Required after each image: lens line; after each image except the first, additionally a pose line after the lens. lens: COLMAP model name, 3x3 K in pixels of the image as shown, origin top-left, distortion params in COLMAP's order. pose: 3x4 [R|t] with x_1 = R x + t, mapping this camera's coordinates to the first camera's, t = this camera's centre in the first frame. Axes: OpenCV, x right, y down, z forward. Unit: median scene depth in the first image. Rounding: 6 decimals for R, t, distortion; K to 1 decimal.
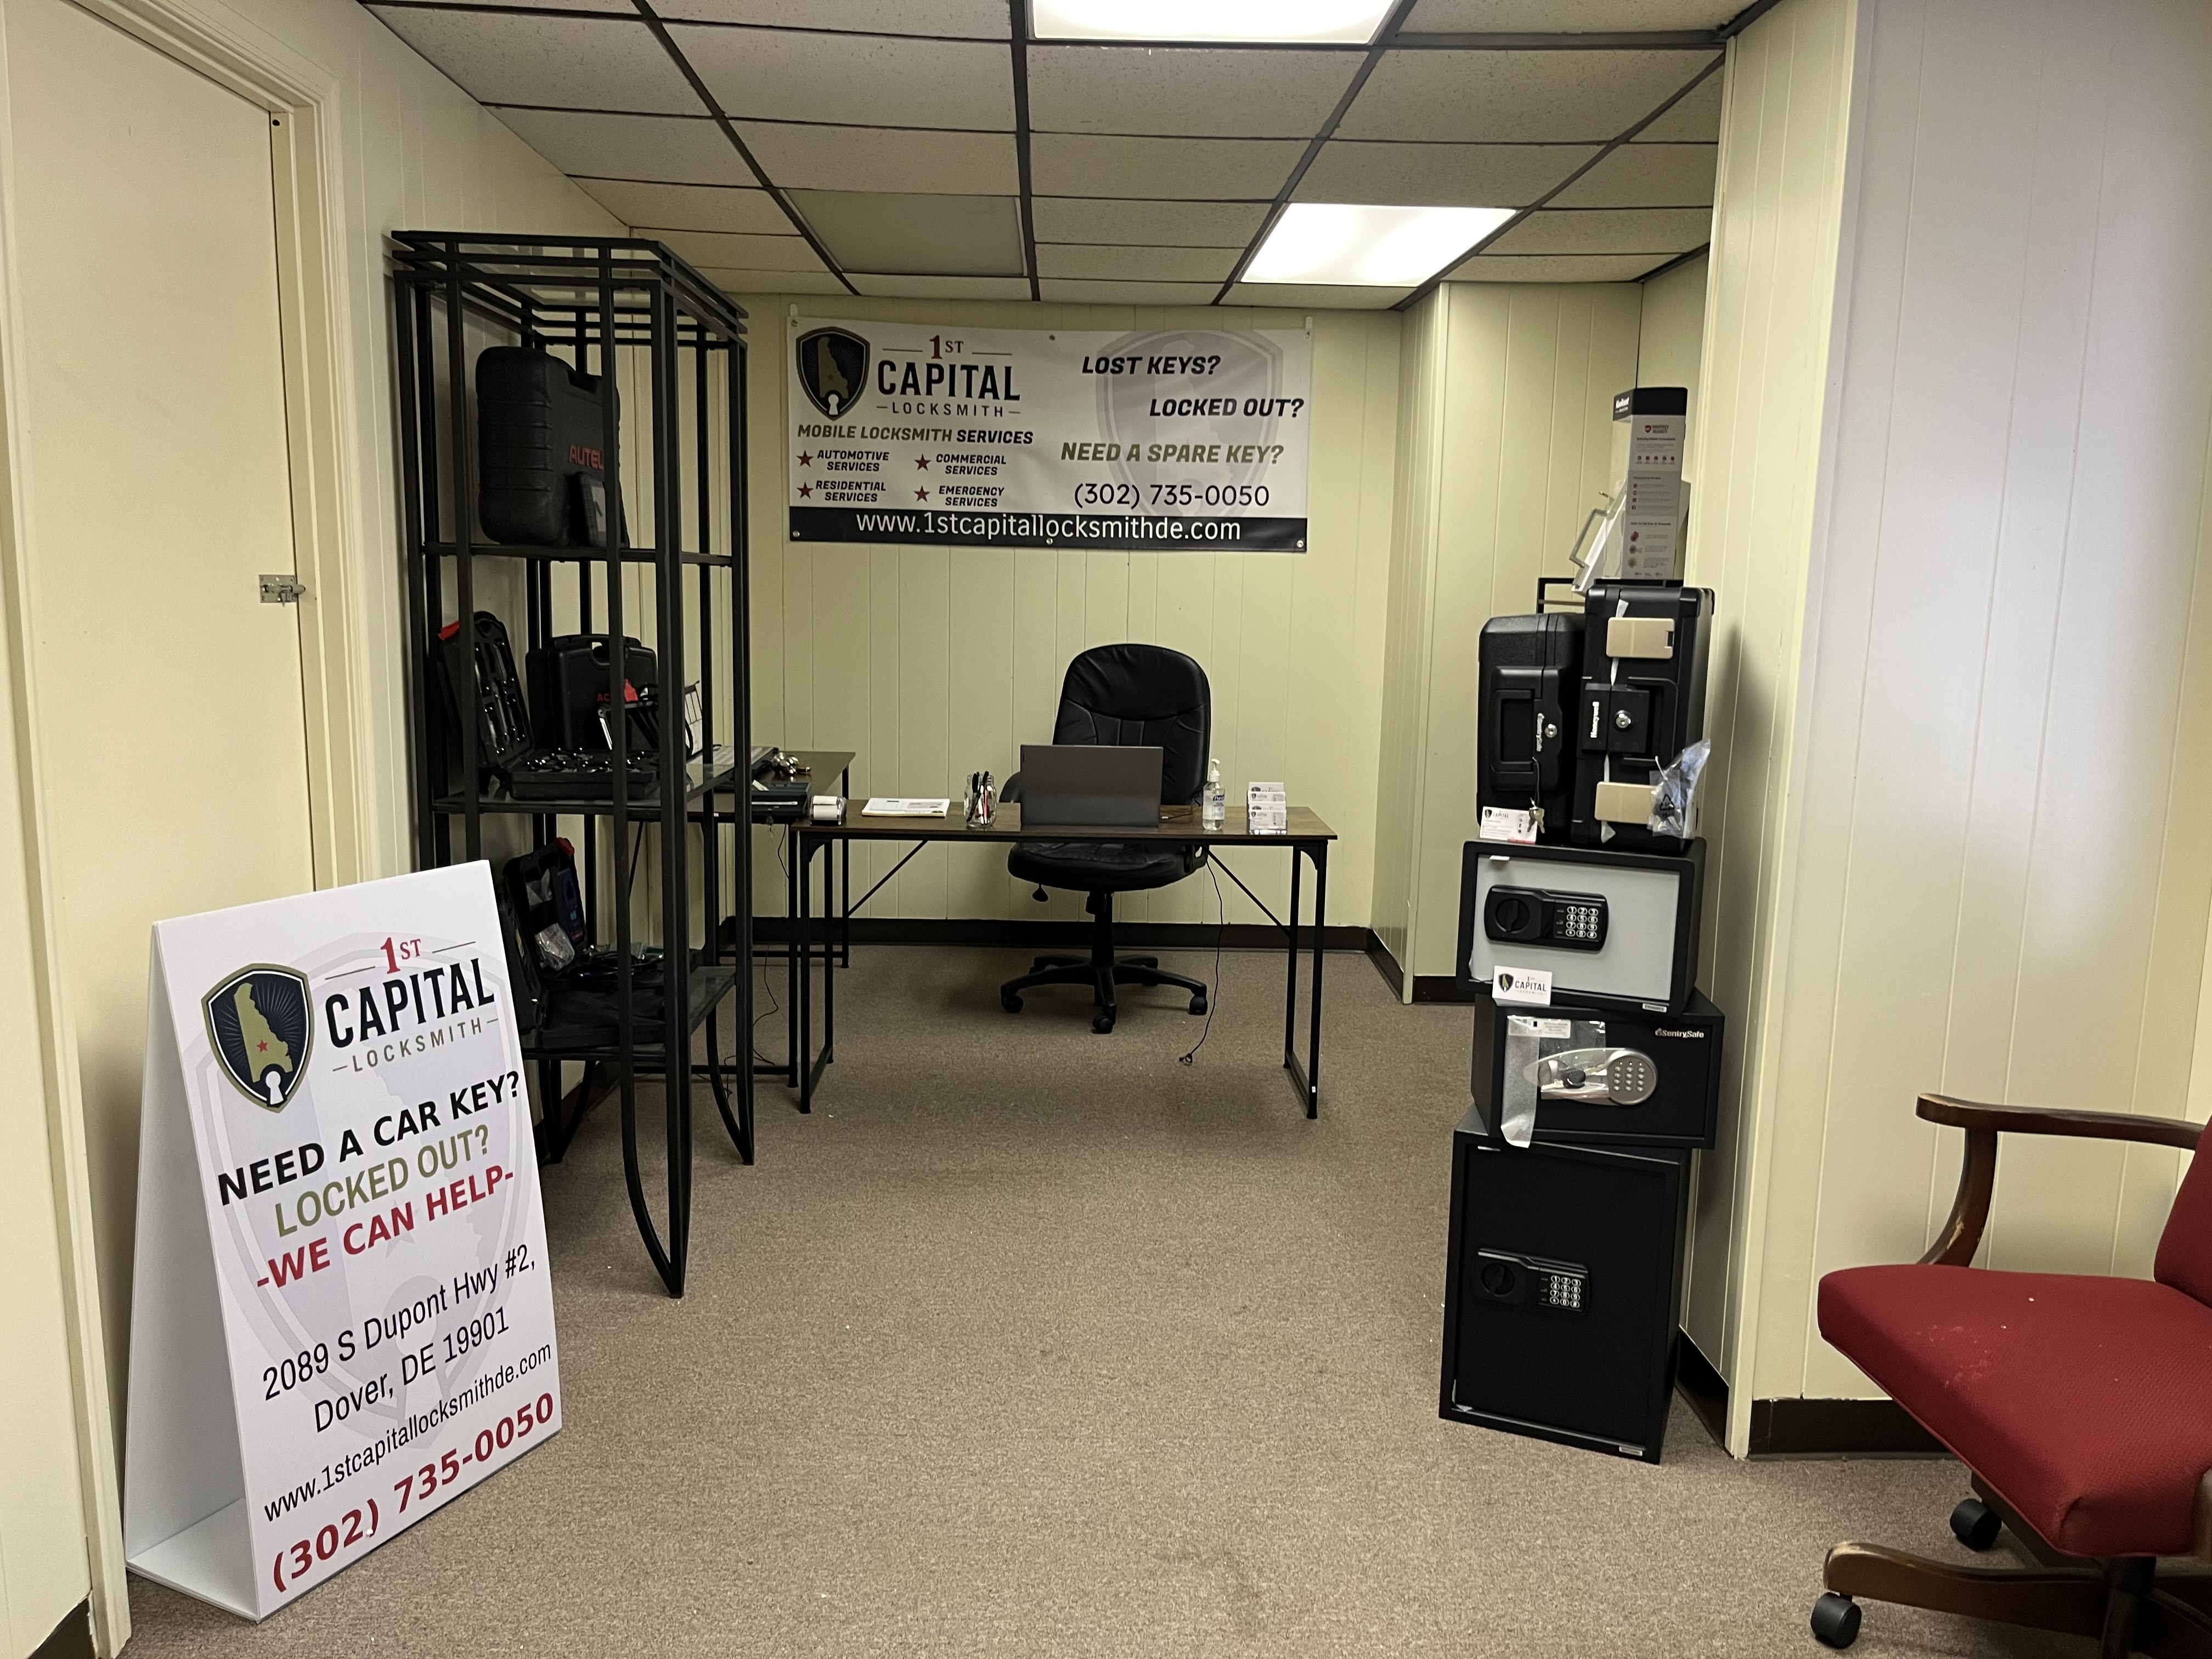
lens RADIAL K [[1674.4, 0, 1105.4], [0, 1674.4, 831.0], [0, 0, 1]] dist [0.013385, -0.000747]
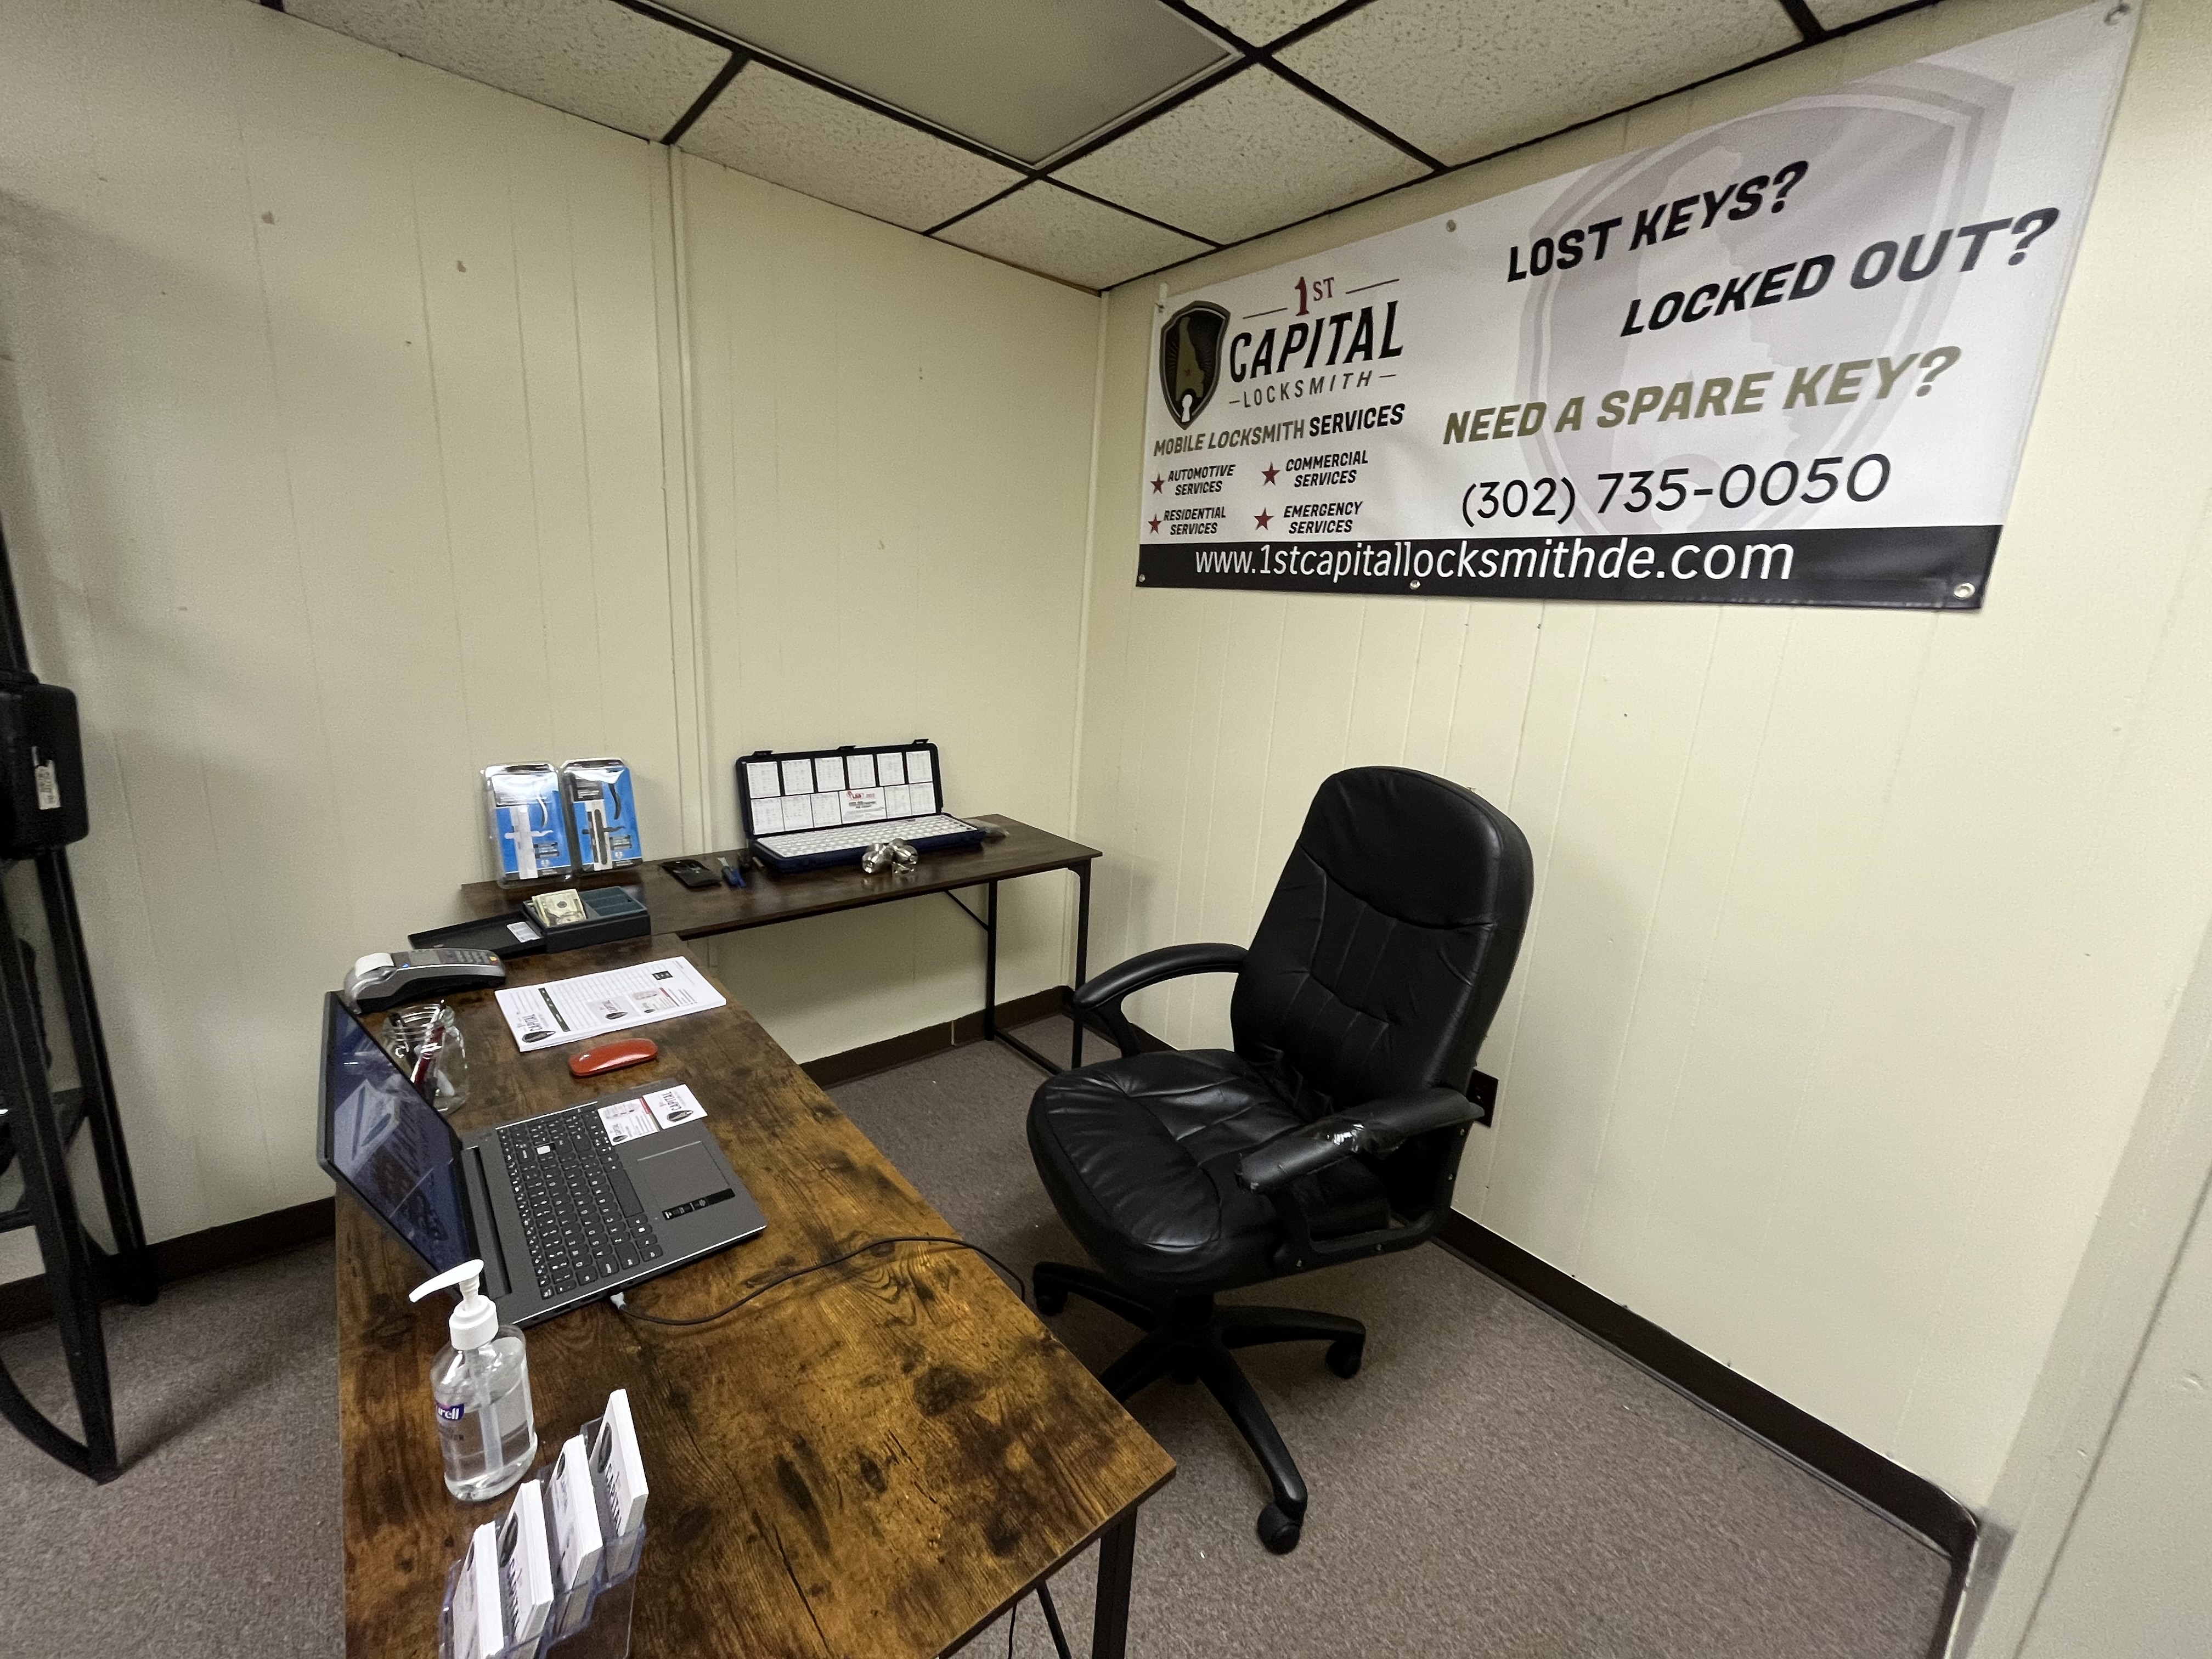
lens RADIAL K [[891.4, 0, 1097.5], [0, 891.4, 826.8], [0, 0, 1]] dist [-0.009934, 0.000721]
pose [[0.613029, 0.200184, -0.764279, 0.165097], [-0.161885, 0.978669, 0.126490, -0.108478], [0.773297, 0.046183, 0.632359, 0.707647]]
